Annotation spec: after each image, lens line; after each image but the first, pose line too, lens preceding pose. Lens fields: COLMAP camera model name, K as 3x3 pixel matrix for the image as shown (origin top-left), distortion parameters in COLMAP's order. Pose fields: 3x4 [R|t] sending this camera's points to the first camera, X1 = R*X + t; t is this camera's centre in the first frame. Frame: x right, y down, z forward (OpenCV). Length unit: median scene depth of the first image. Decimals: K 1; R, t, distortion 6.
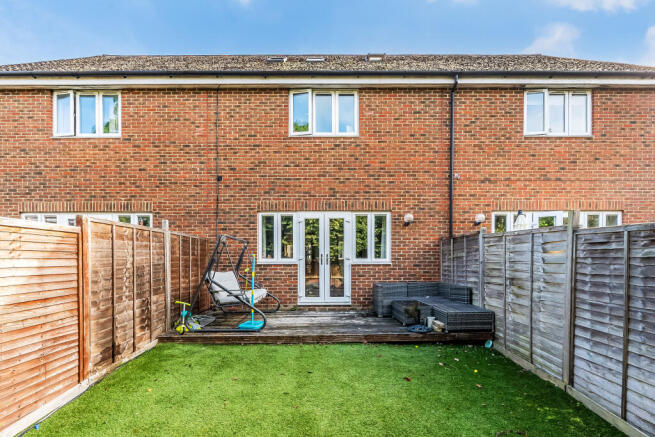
lens RADIAL K [[331.7, 0, 327.6], [0, 331.7, 263.2], [0, 0, 1]] dist [-0.001500, 0.000105]
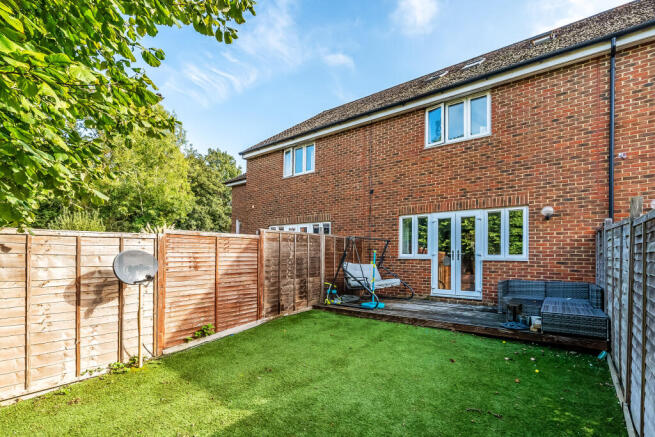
lens RADIAL K [[313.6, 0, 328.2], [0, 313.6, 252.6], [0, 0, 1]] dist [0.000151, 0.000362]
pose [[0.783756, 0.004082, -0.621056, 0.306210], [-0.017363, 0.999732, -0.015341, 0.002463], [0.620826, 0.022808, 0.783616, -0.059134]]
